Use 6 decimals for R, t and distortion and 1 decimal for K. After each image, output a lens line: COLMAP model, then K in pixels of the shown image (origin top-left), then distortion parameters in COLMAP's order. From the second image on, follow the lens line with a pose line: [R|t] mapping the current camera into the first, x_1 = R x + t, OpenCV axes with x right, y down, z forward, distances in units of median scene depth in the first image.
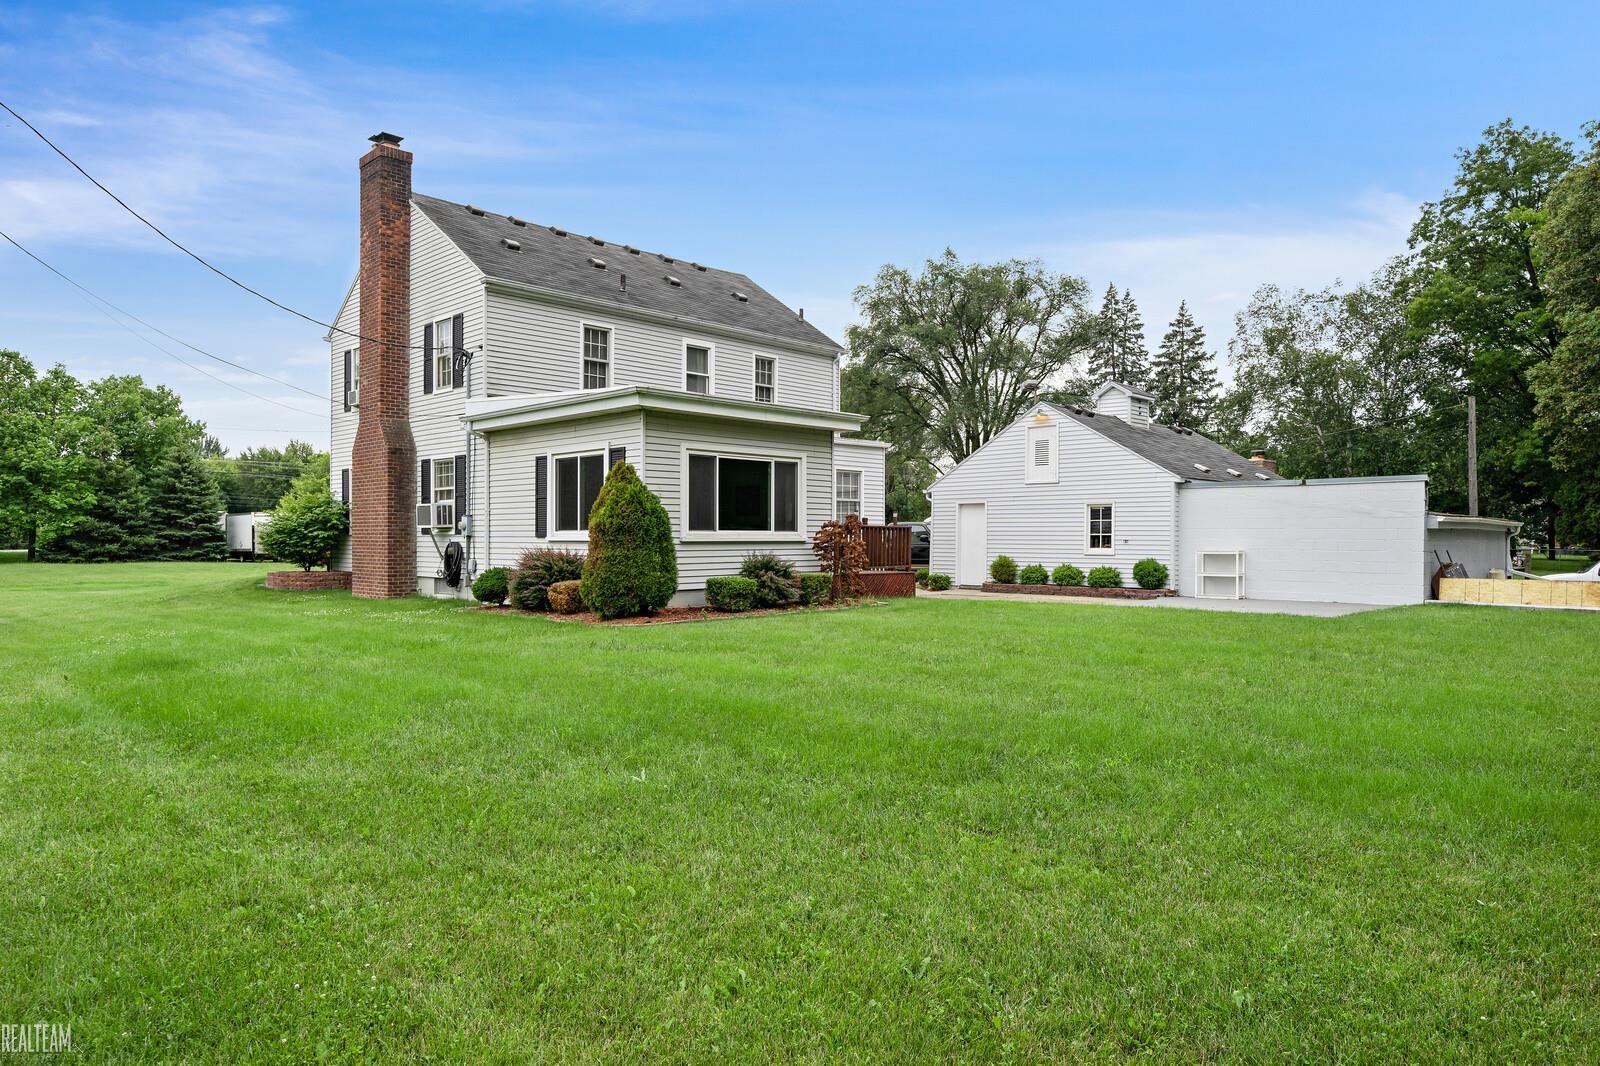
lens RADIAL K [[1002.7, 0, 801.7], [0, 1002.7, 531.8], [0, 0, 1]] dist [-0.002900, 0.000017]
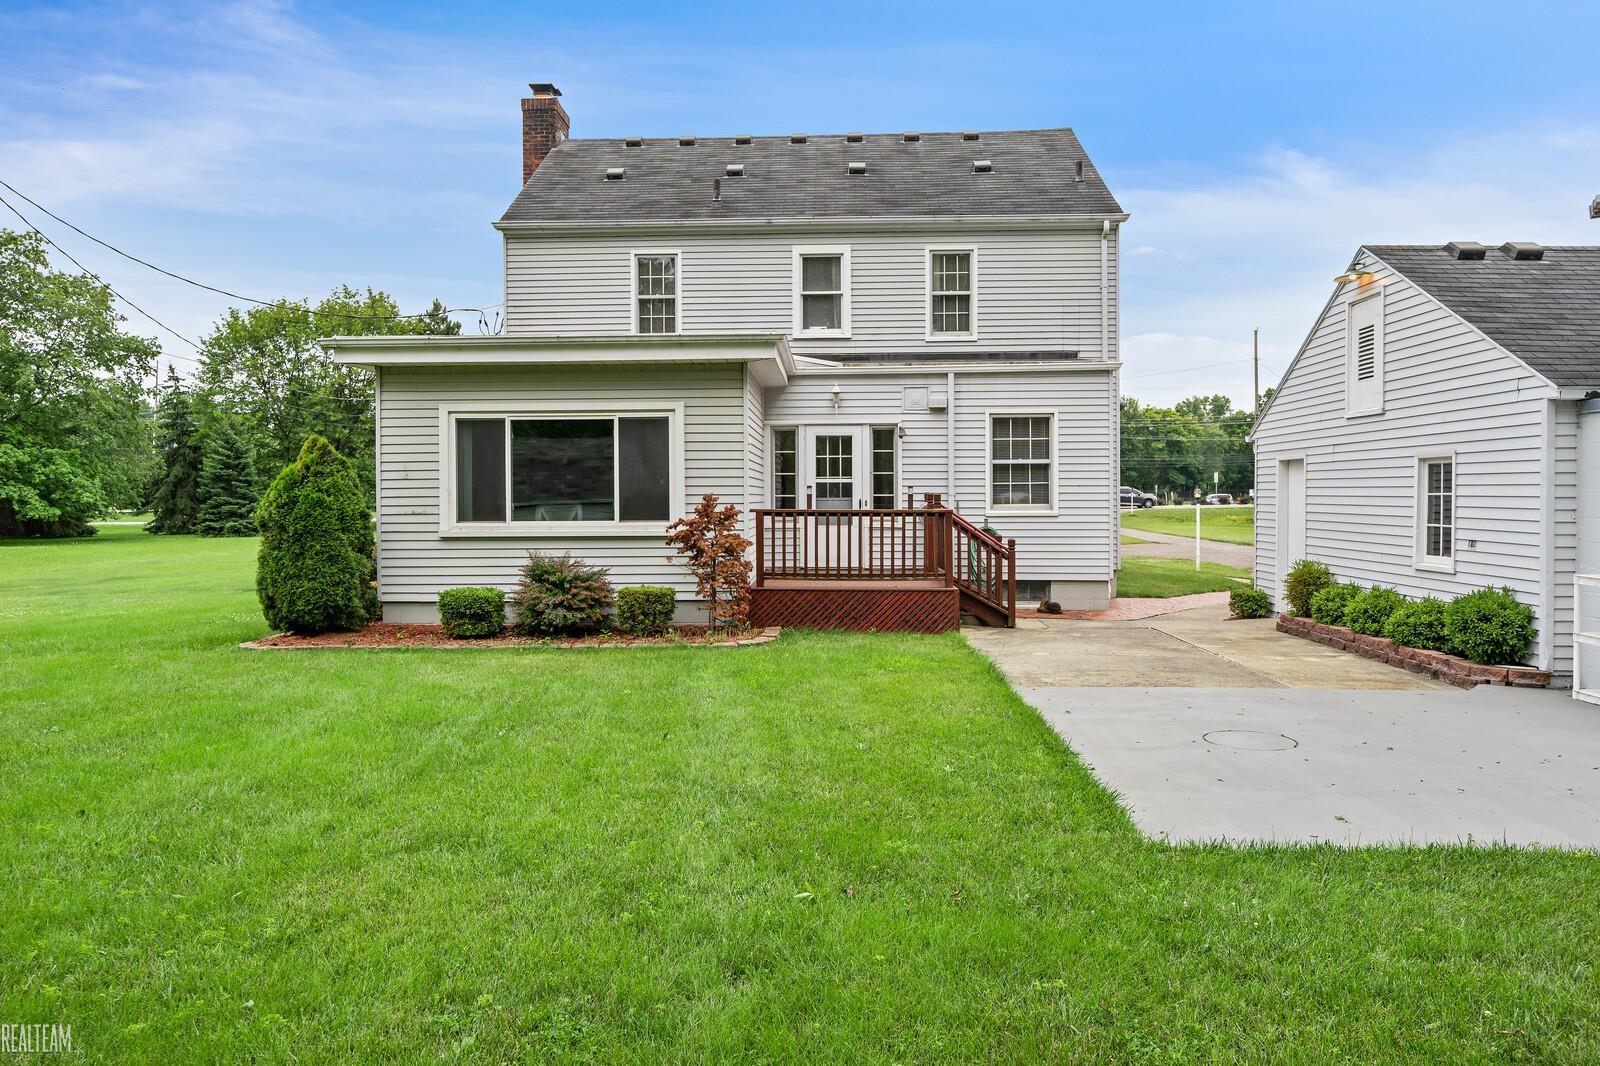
lens RADIAL K [[1070.5, 0, 791.6], [0, 1070.5, 528.1], [0, 0, 1]] dist [-0.000700, -0.001799]
pose [[0.668150, 0.019630, -0.743768, 0.575315], [0.009283, 0.999354, 0.034715, -0.019516], [0.743969, -0.030100, 0.667536, 0.583953]]
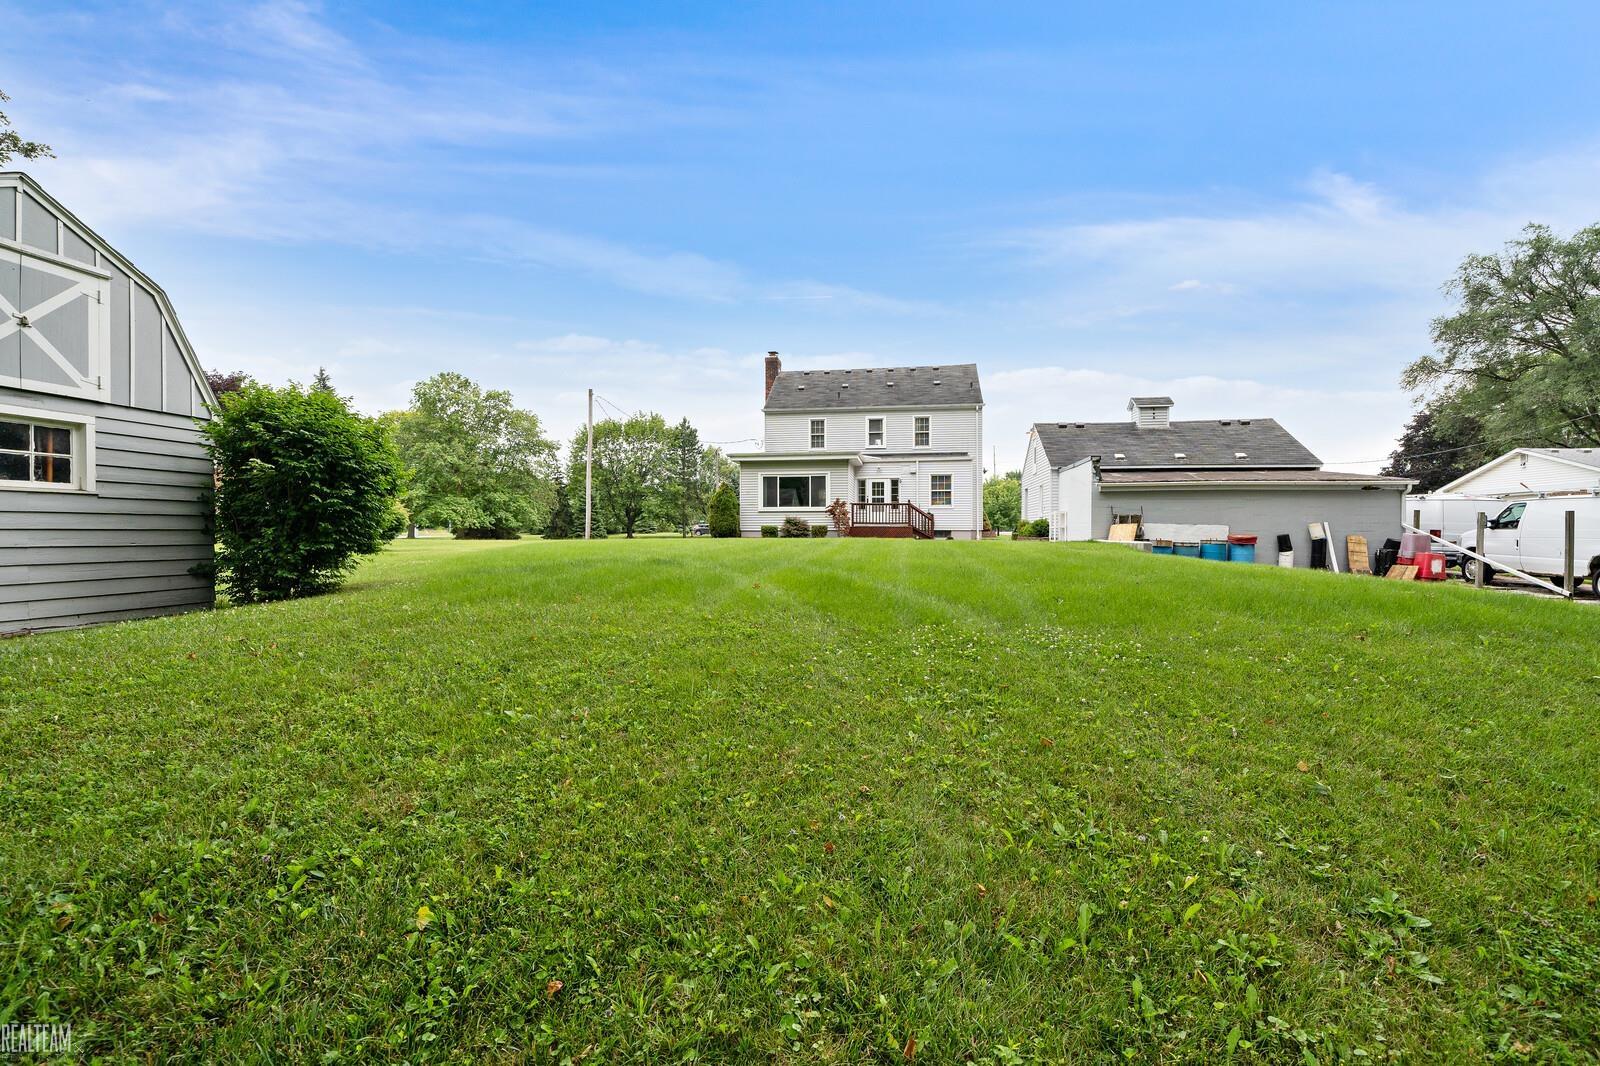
lens RADIAL K [[736.1, 0, 802.0], [0, 736.1, 531.8], [0, 0, 1]] dist [0.001620, 0.000121]
pose [[0.585021, -0.003403, -0.811011, 1.288982], [0.007013, 0.999975, 0.000863, 0.053559], [0.810988, -0.006192, 0.585030, -0.002402]]
